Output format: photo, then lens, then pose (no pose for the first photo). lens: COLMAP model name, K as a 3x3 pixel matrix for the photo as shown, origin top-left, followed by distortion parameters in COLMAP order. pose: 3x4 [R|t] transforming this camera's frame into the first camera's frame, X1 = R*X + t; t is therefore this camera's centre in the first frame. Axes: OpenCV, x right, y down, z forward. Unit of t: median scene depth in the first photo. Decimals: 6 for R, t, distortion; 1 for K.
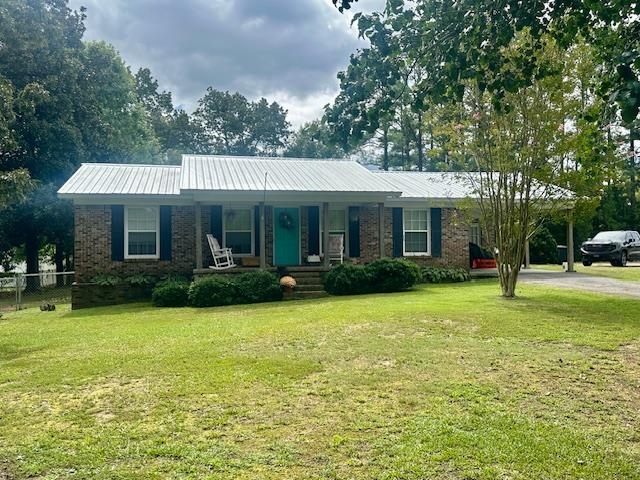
lens RADIAL K [[600.3, 0, 322.4], [0, 600.3, 237.6], [0, 0, 1]] dist [0.129513, -0.246847]
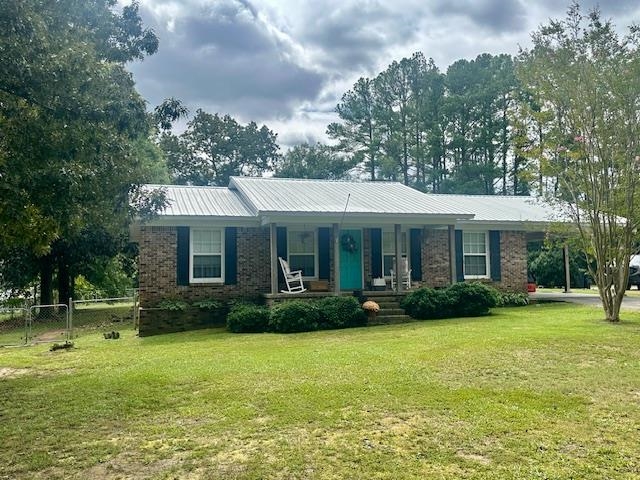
lens RADIAL K [[600.2, 0, 318.3], [0, 600.2, 231.0], [0, 0, 1]] dist [0.143100, -0.276106]
pose [[0.997883, 0.003551, 0.064934, -0.182554], [-0.000276, 0.998730, -0.050378, 0.001138], [-0.065031, 0.050254, 0.996617, 0.027857]]
